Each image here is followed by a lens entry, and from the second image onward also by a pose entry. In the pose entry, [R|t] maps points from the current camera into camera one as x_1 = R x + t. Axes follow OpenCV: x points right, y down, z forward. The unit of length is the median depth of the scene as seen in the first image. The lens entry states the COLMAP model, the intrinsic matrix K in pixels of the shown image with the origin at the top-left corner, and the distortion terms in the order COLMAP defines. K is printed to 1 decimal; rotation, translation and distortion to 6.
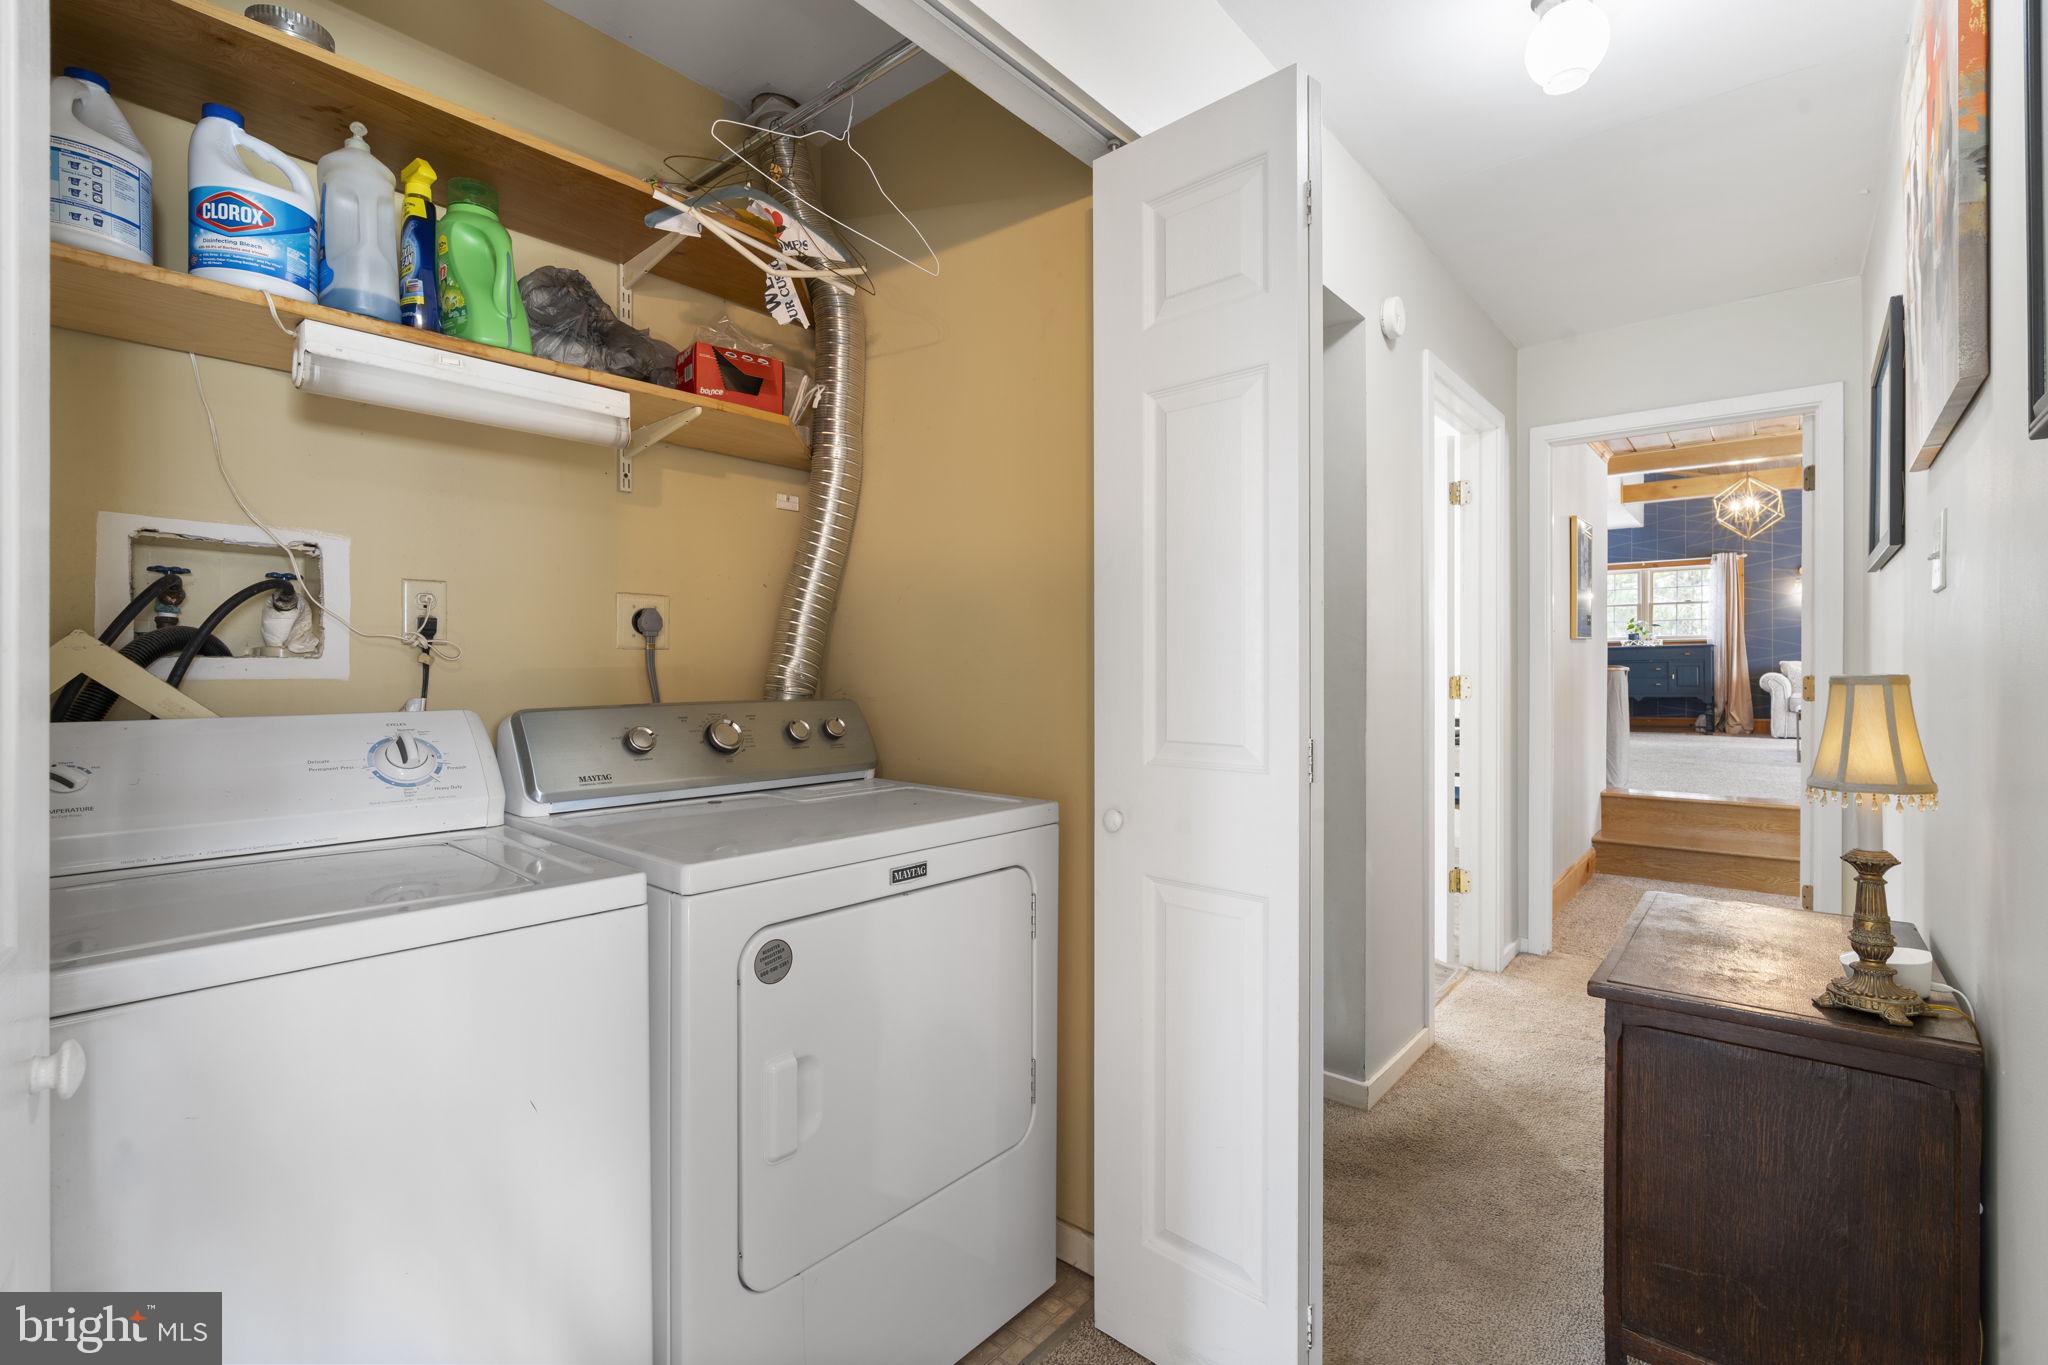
lens RADIAL K [[933.6, 0, 1024.0], [0, 933.6, 682.5], [0, 0, 1]] dist [0.000654, 0.000247]
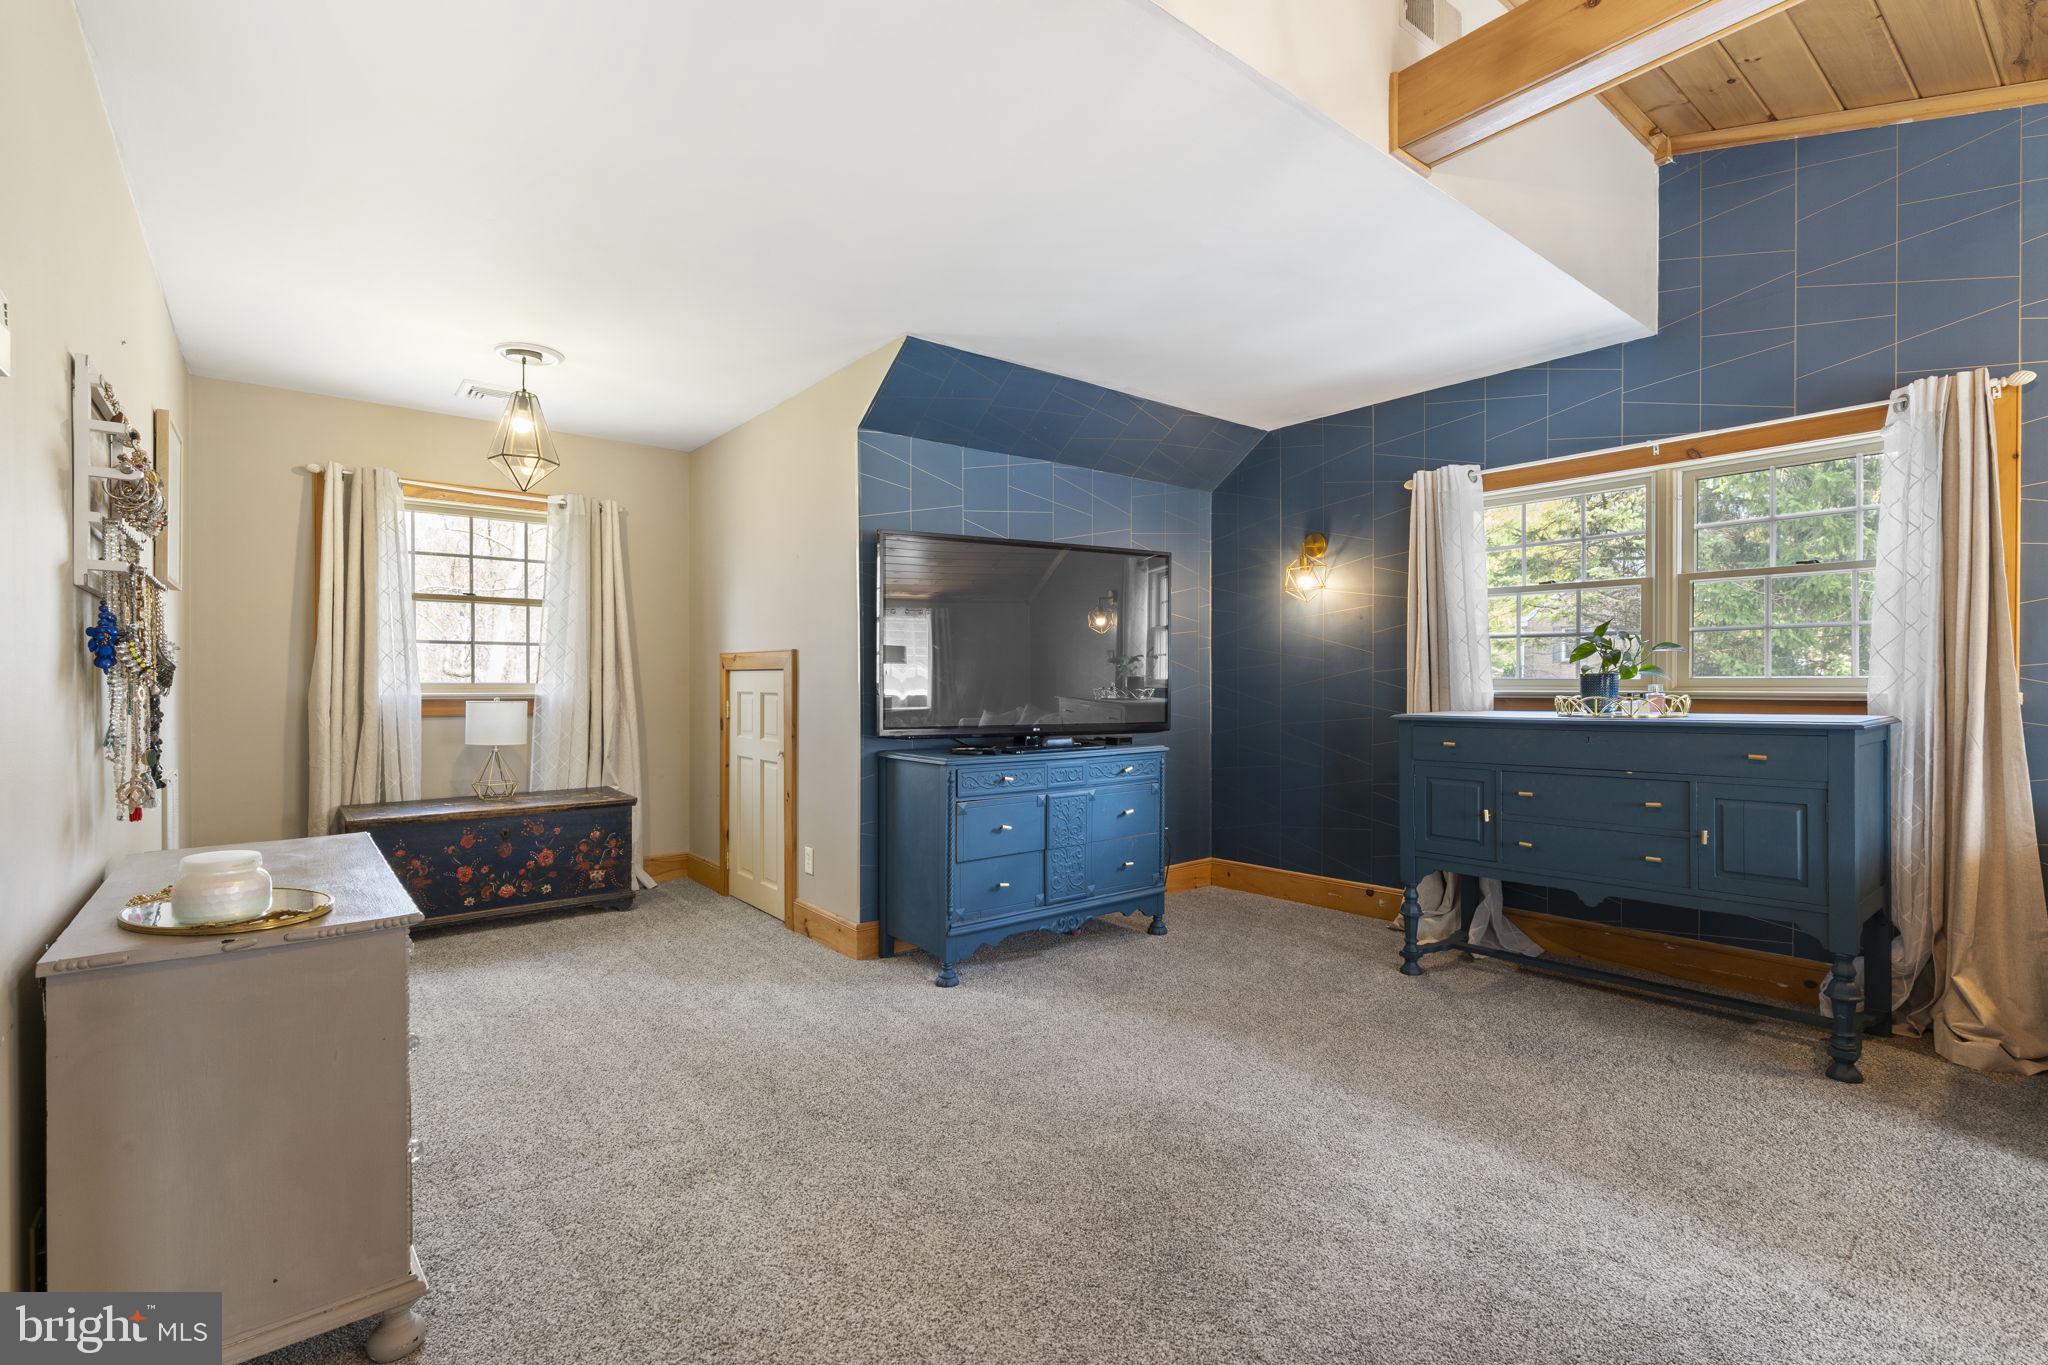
lens RADIAL K [[940.9, 0, 1028.6], [0, 940.9, 703.0], [0, 0, 1]] dist [0.001160, 0.001229]
pose [[0.981759, 0.000390, -0.190127, 0.543289], [0.001275, 0.999962, 0.008631, -0.046988], [0.190123, -0.008716, 0.981722, 0.680691]]
